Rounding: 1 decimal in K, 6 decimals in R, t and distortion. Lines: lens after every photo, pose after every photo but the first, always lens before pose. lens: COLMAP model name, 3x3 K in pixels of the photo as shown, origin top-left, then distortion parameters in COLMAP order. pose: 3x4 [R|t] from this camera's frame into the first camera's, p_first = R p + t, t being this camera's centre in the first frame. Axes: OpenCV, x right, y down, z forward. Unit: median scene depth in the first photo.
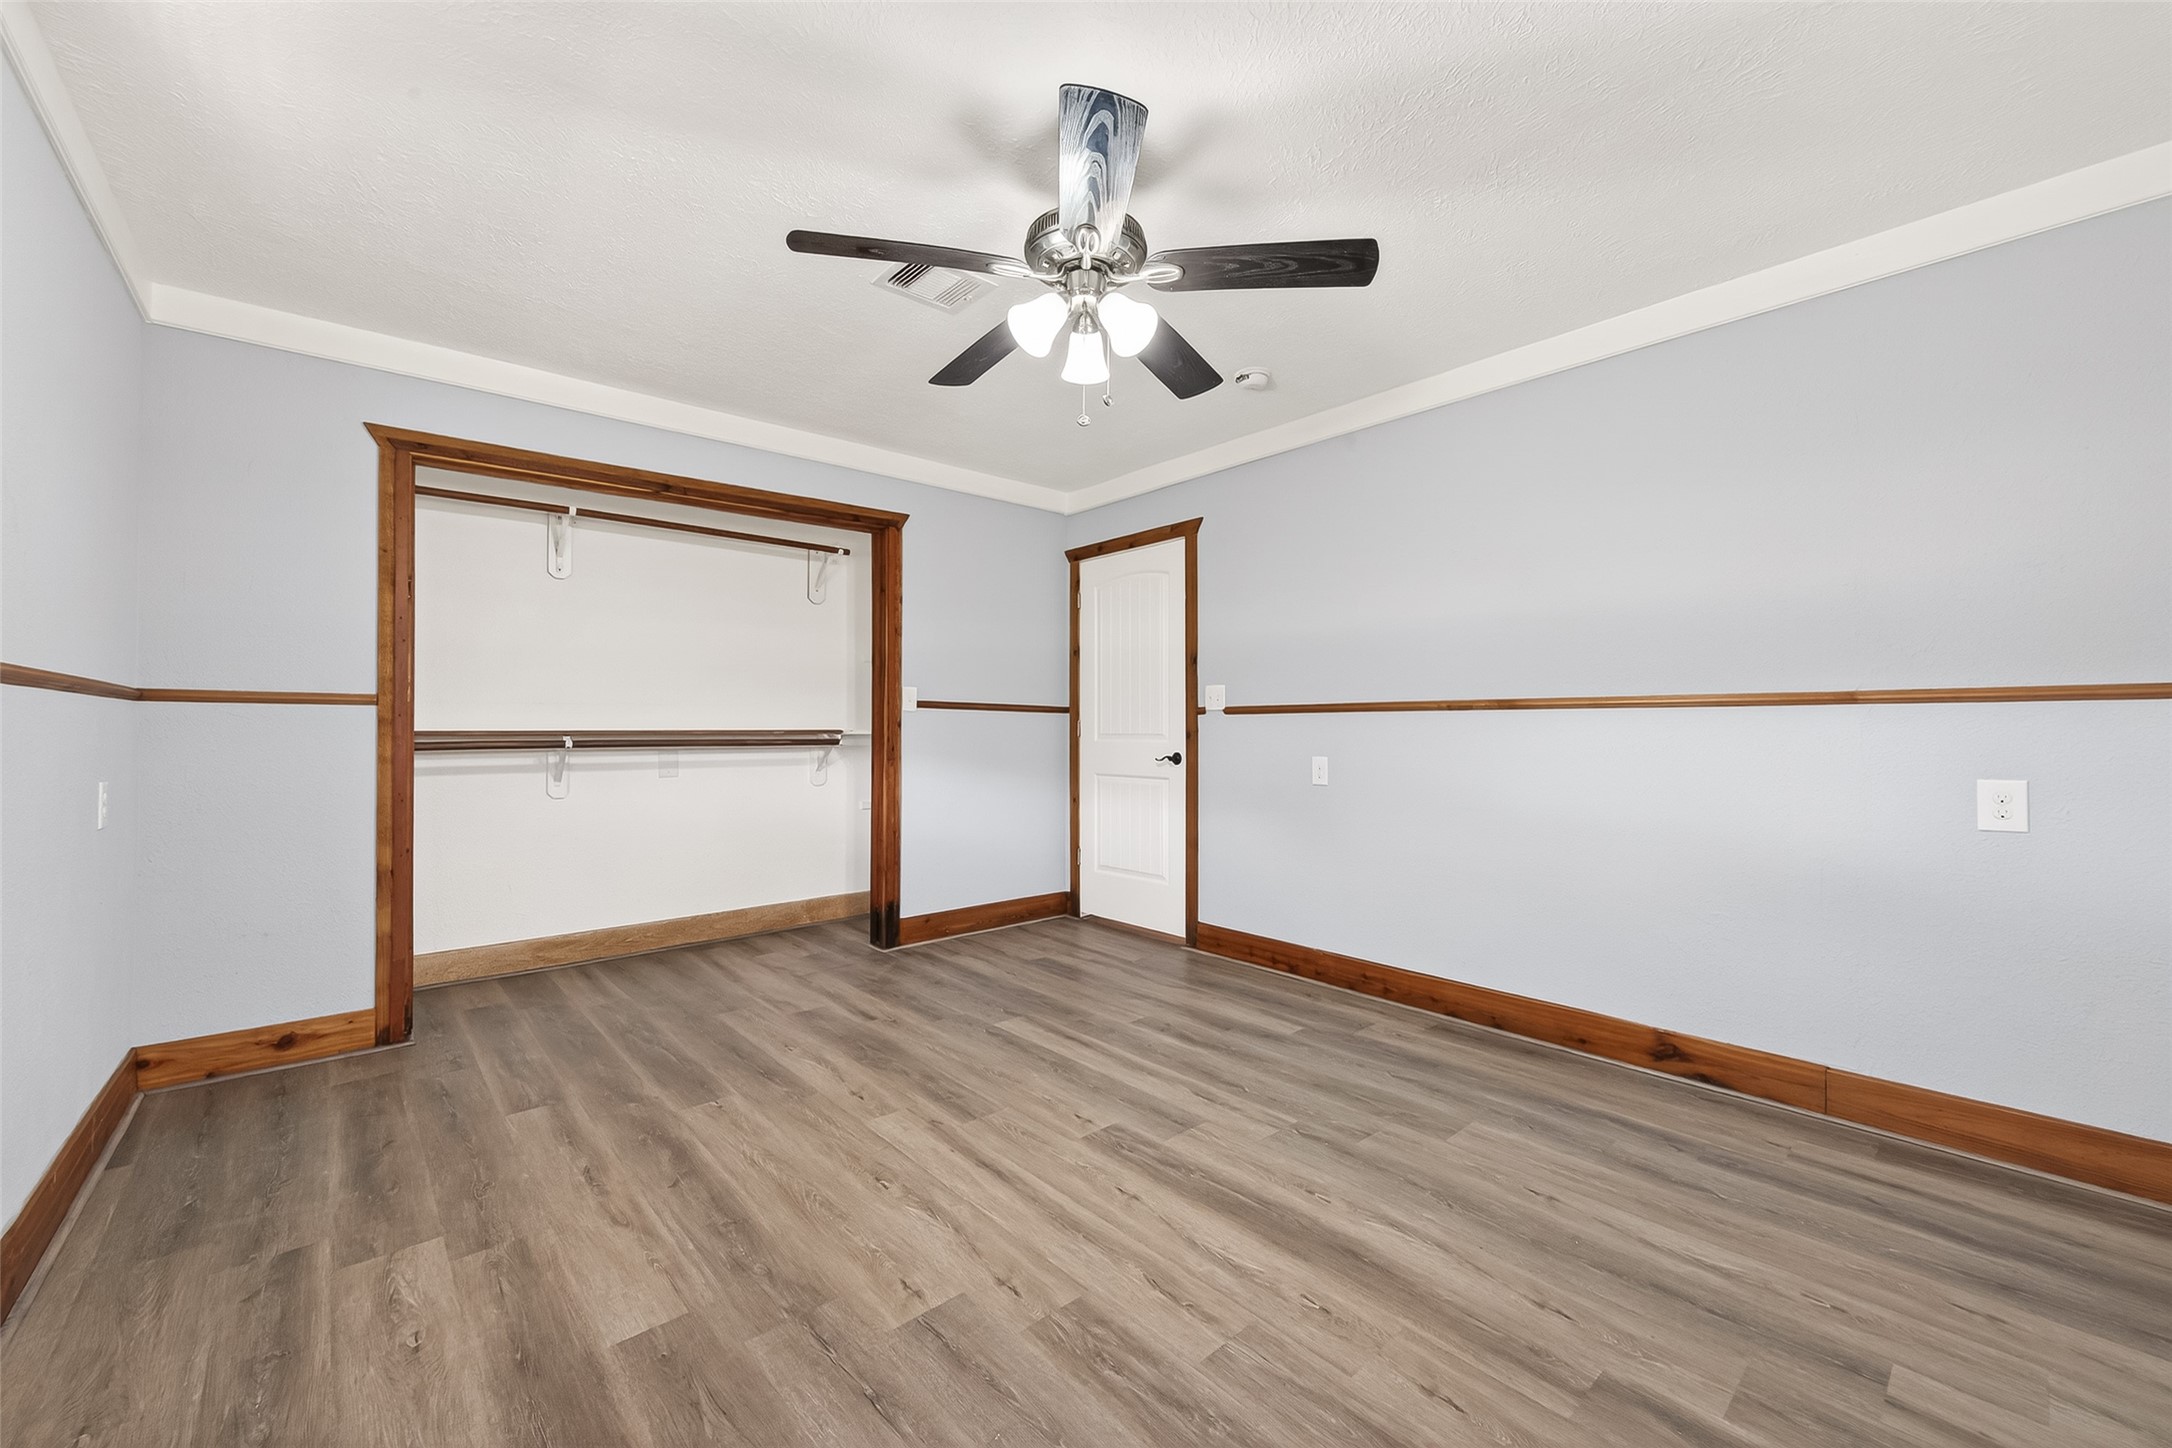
lens RADIAL K [[852.0, 0, 1090.6], [0, 852.0, 731.9], [0, 0, 1]] dist [0.000624, 0.000021]
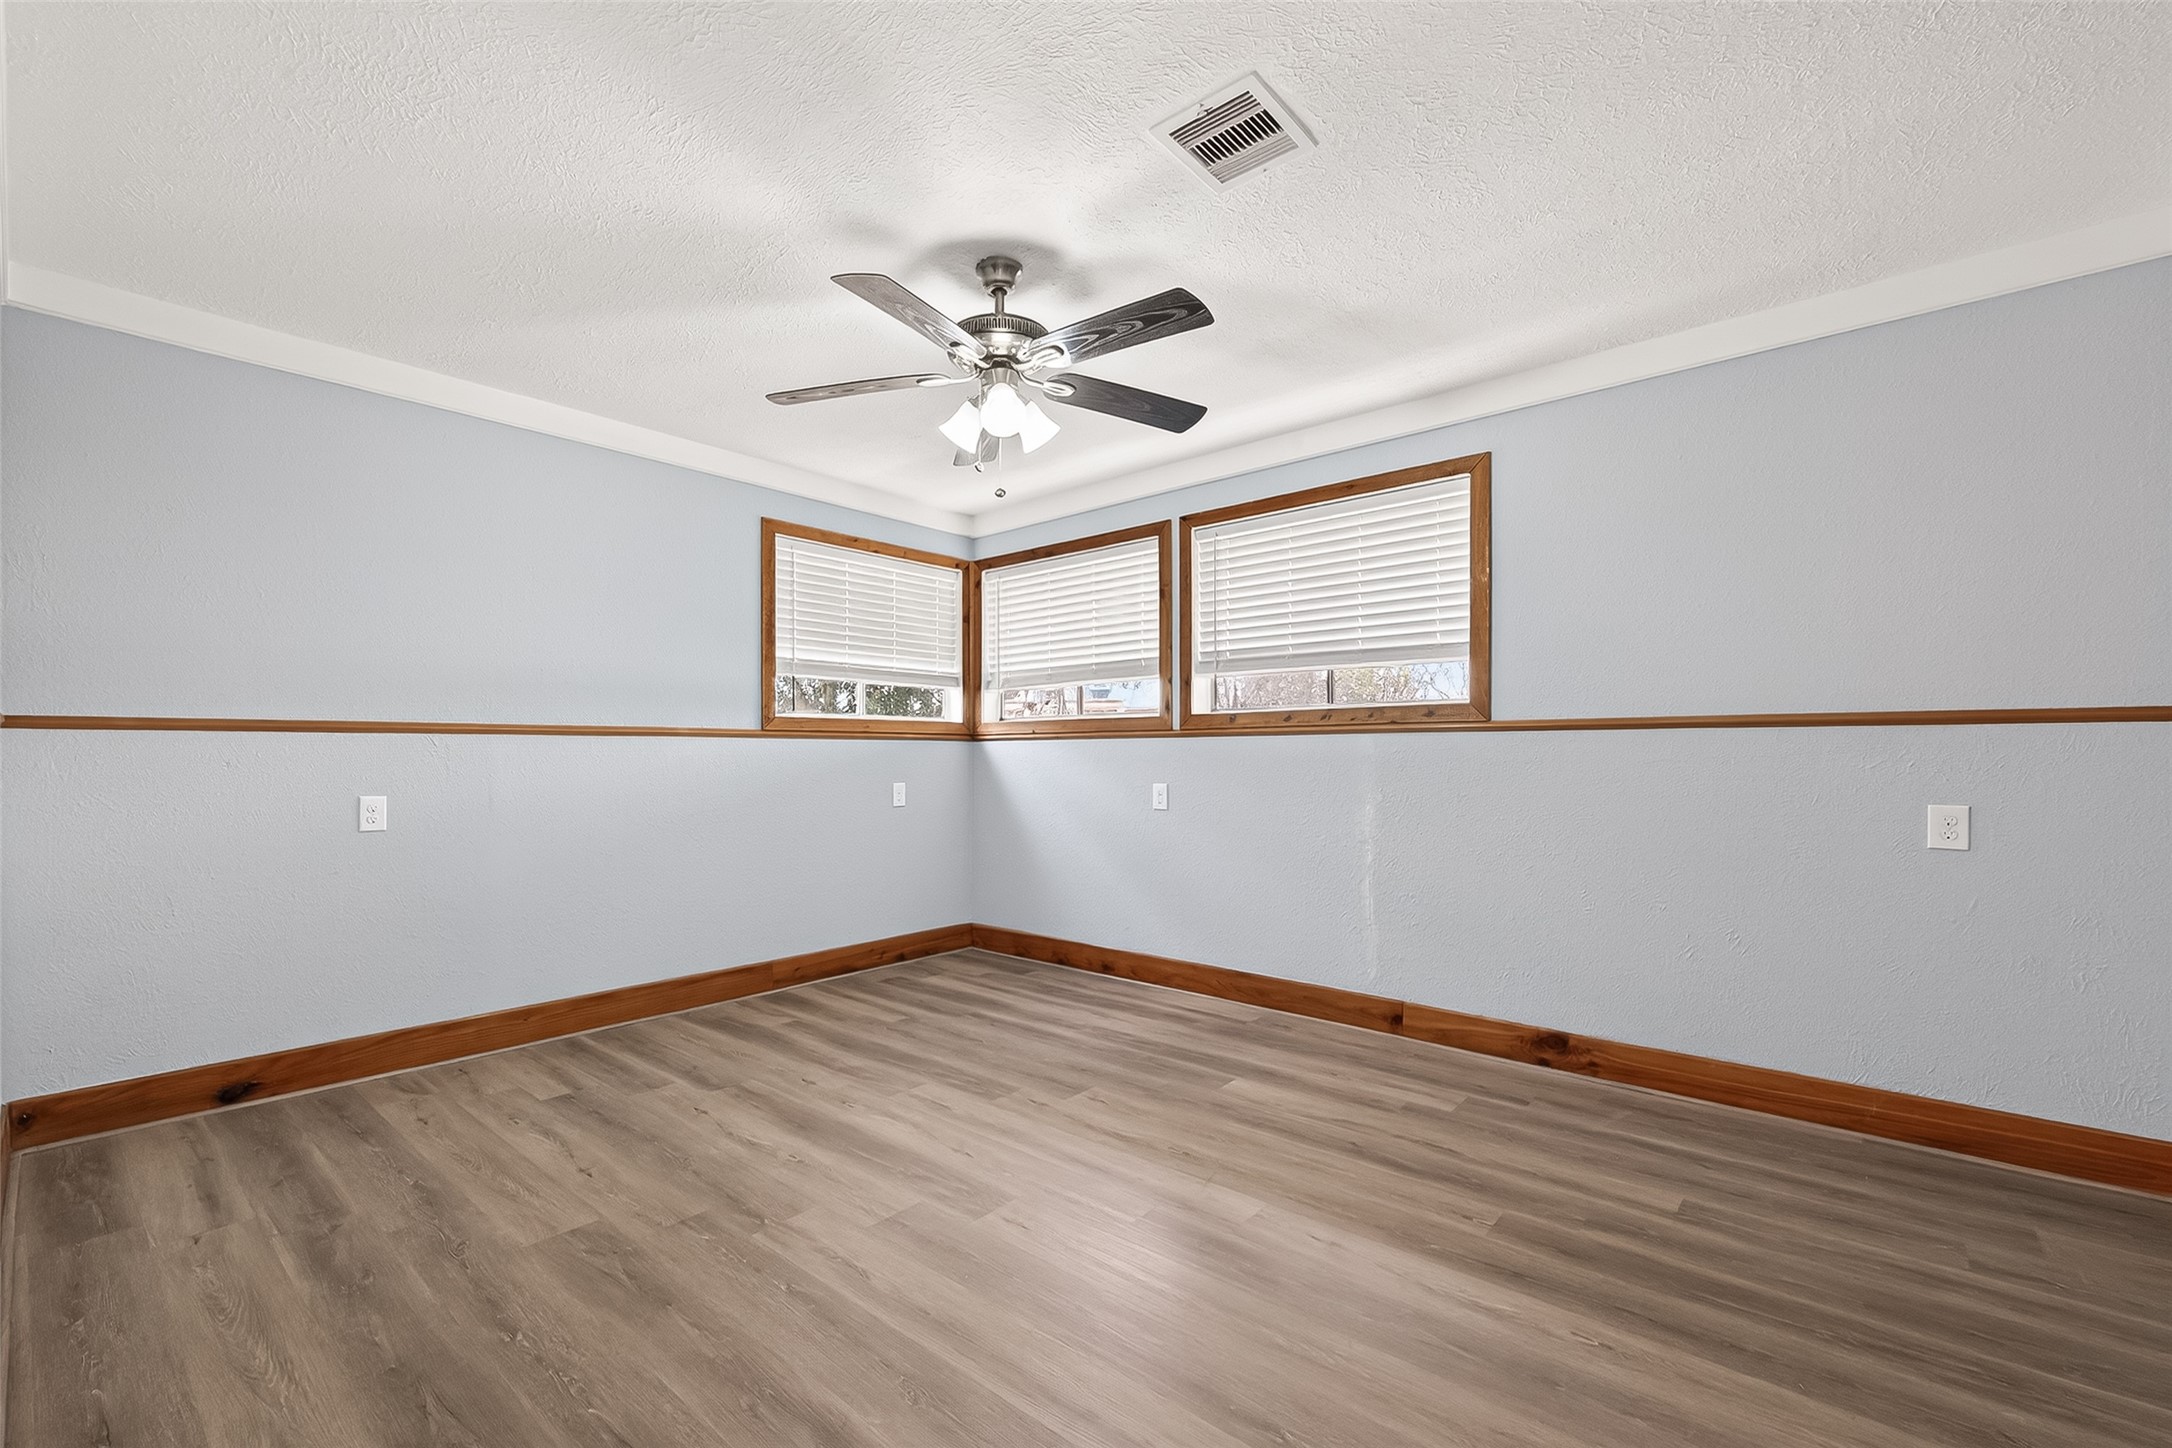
lens RADIAL K [[852.0, 0, 1090.6], [0, 852.0, 731.9], [0, 0, 1]] dist [0.000624, 0.000021]
pose [[-0.982666, -0.004476, -0.185328, 0.093069], [-0.000386, 0.999756, -0.022099, -0.009016], [0.185382, -0.021645, -0.982428, 2.265435]]
